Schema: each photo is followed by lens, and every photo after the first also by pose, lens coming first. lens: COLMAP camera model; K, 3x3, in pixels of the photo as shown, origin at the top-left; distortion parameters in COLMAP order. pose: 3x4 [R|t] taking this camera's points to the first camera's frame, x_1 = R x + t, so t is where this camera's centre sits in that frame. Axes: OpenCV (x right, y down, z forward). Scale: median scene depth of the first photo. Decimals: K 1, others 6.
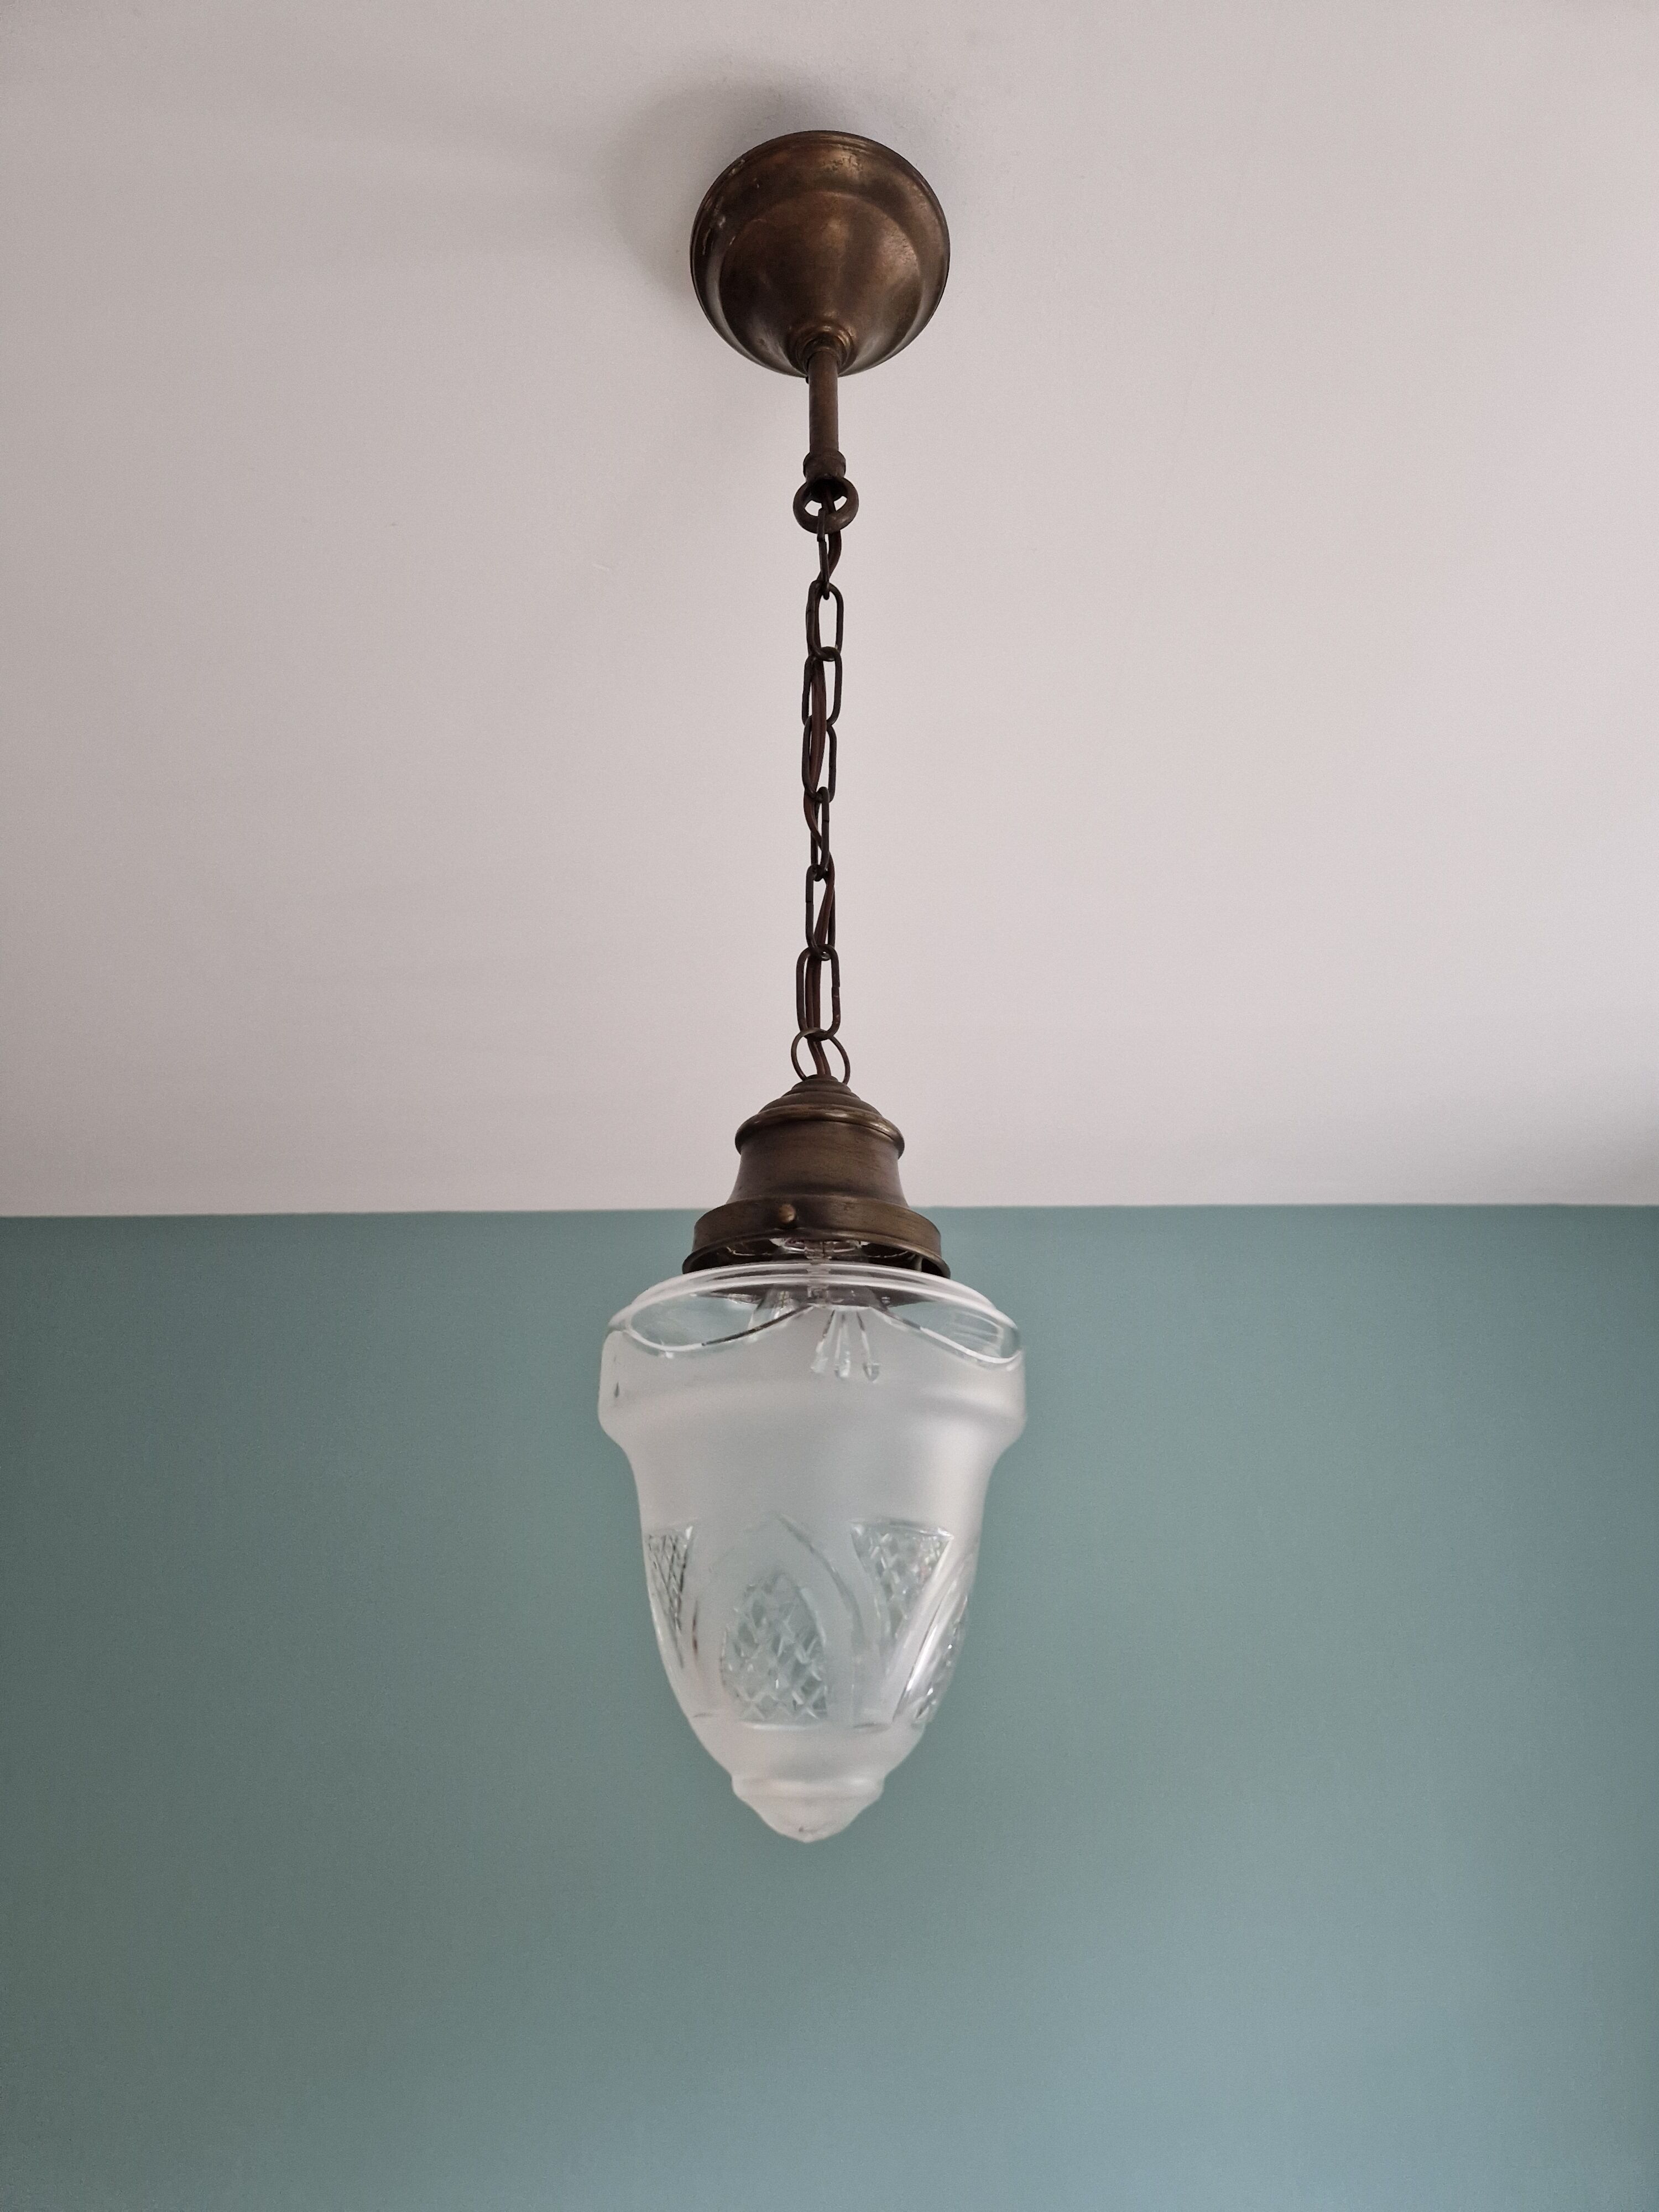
lens RADIAL K [[1474.4, 0, 852.1], [0, 1474.4, 1145.2], [0, 0, 1]] dist [0.005938, -0.020424]
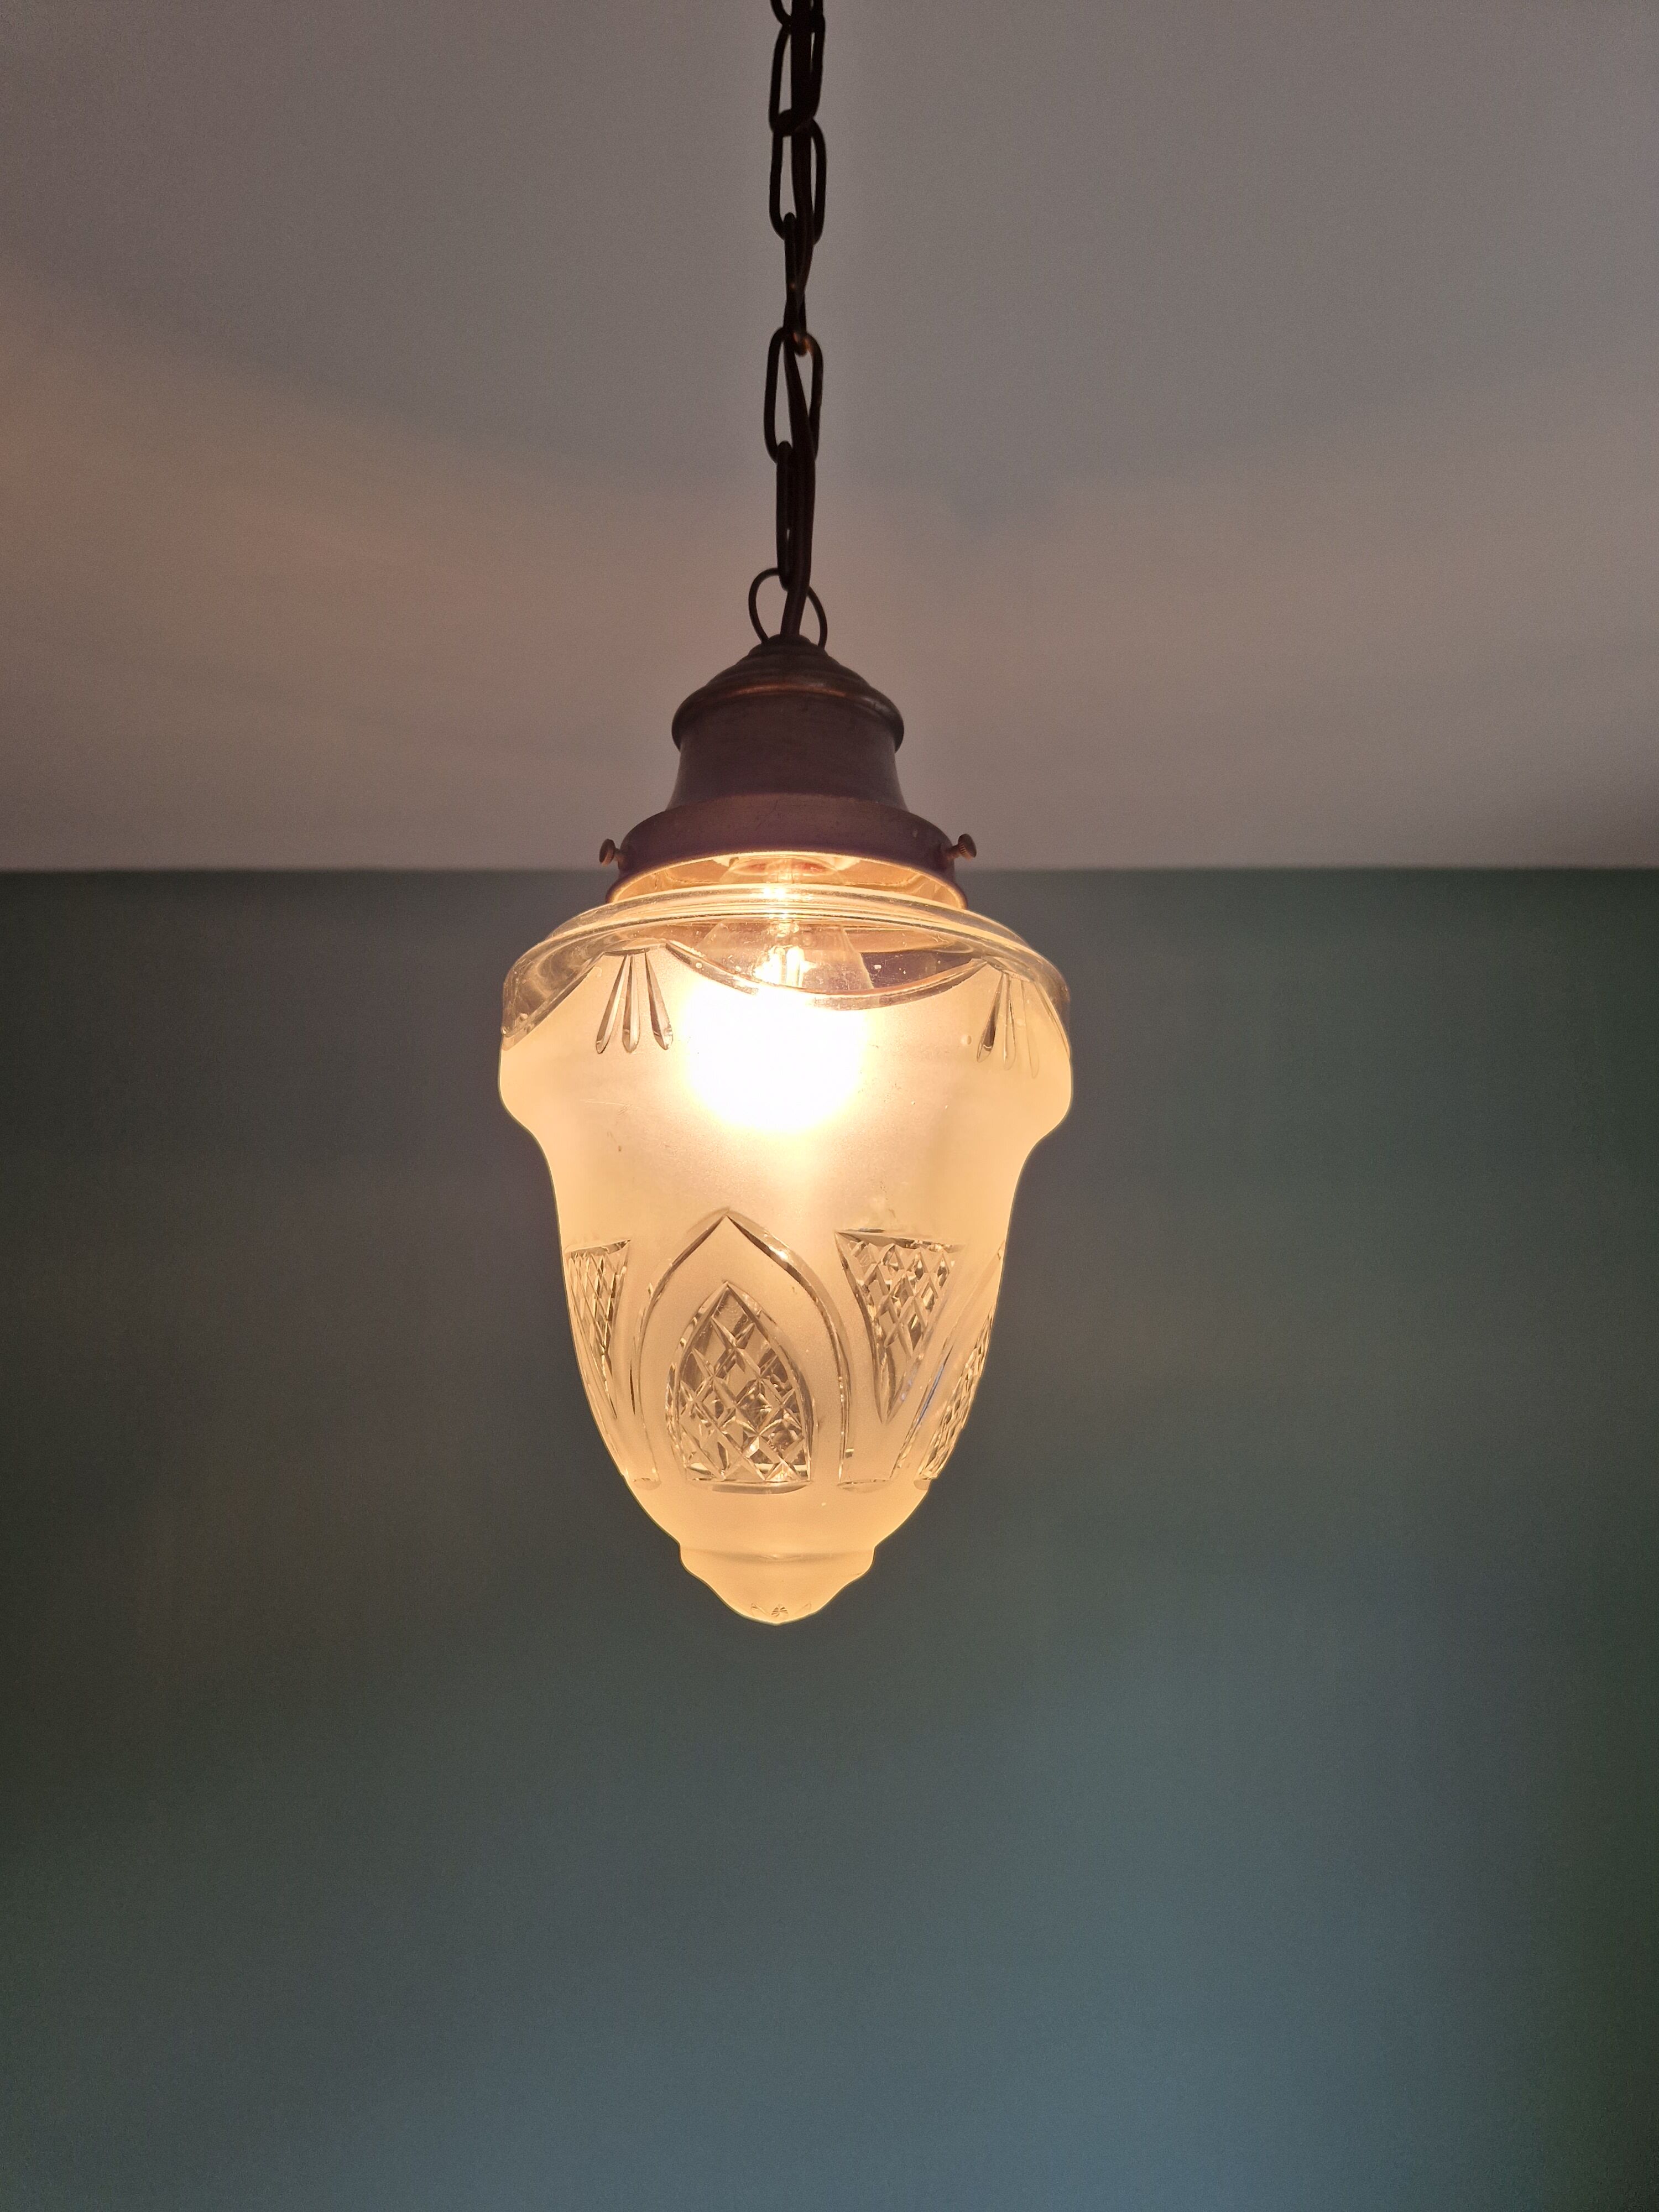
lens RADIAL K [[1474.4, 0, 819.4], [0, 1474.4, 1146.2], [0, 0, 1]] dist [0.005938, -0.020424]
pose [[0.999866, -0.003969, -0.015889, 0.004396], [0.007374, 0.975394, 0.220348, 0.037054], [0.014624, -0.220435, 0.975292, 0.215629]]
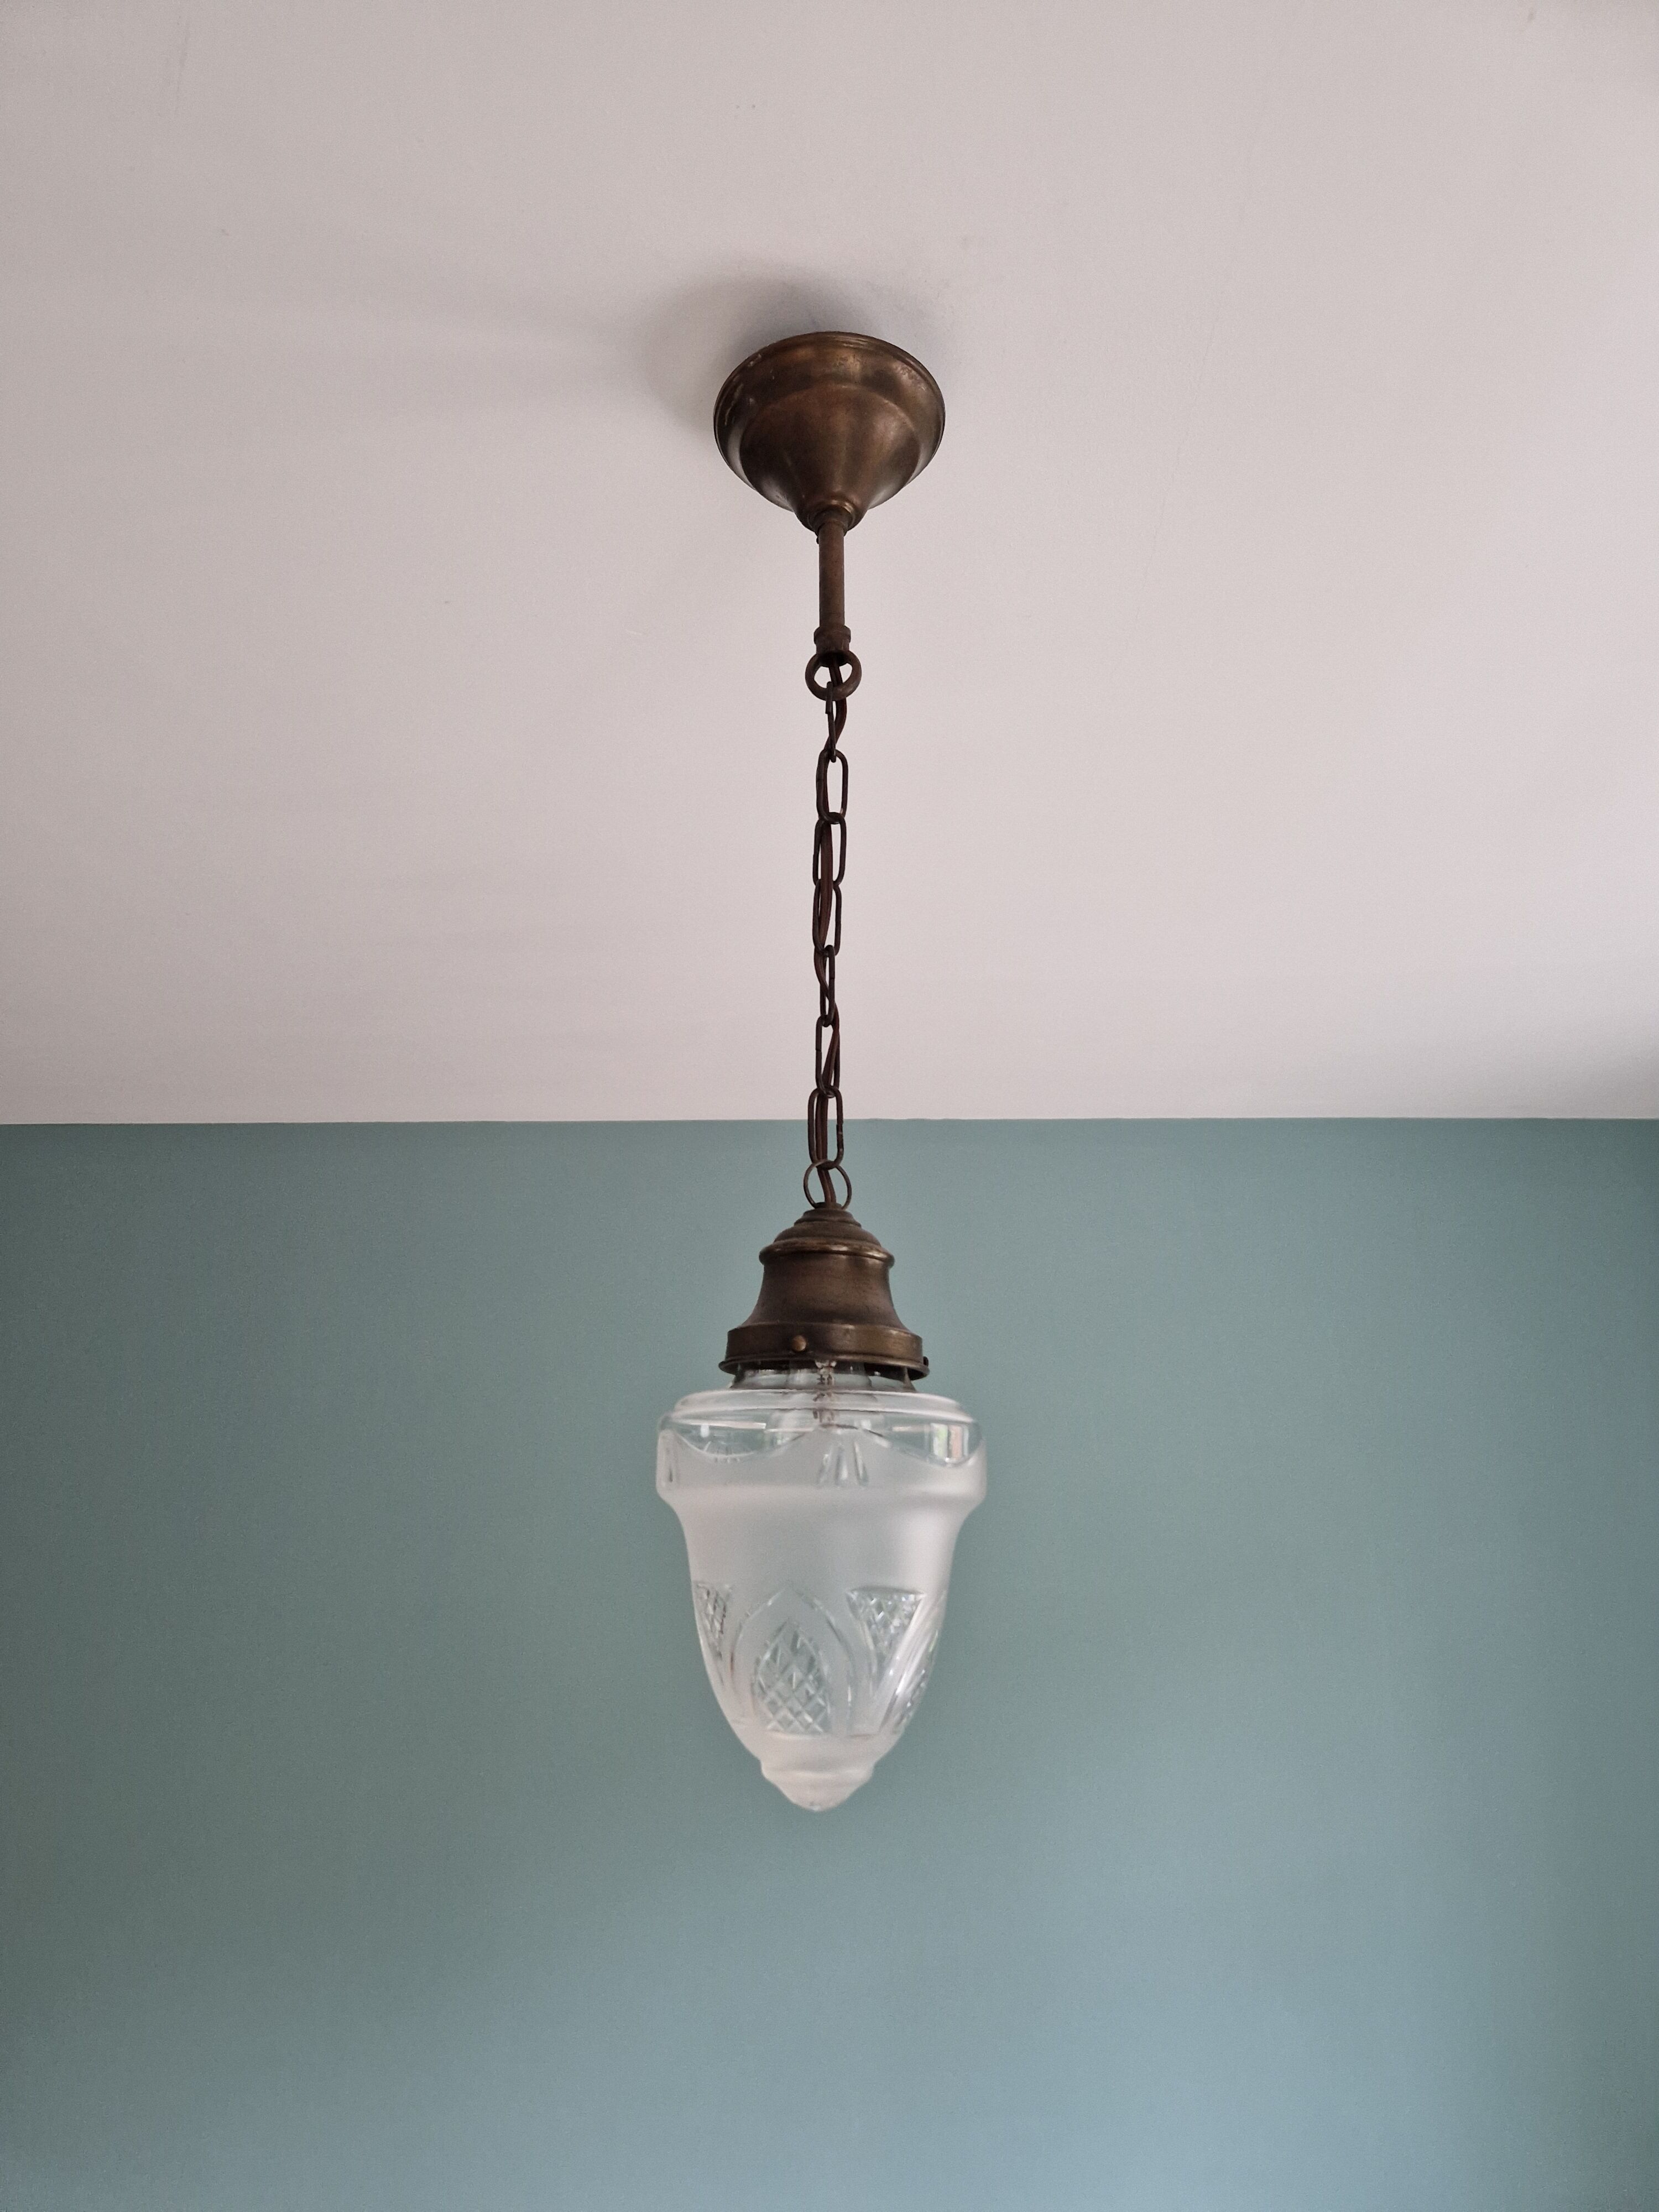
lens RADIAL K [[1474.4, 0, 833.7], [0, 1474.4, 1139.1], [0, 0, 1]] dist [0.005938, -0.020424]
pose [[0.999682, 0.002218, -0.025129, 0.014165], [0.000450, 0.994399, 0.105692, -0.218848], [0.025223, -0.105669, 0.994081, -0.220106]]
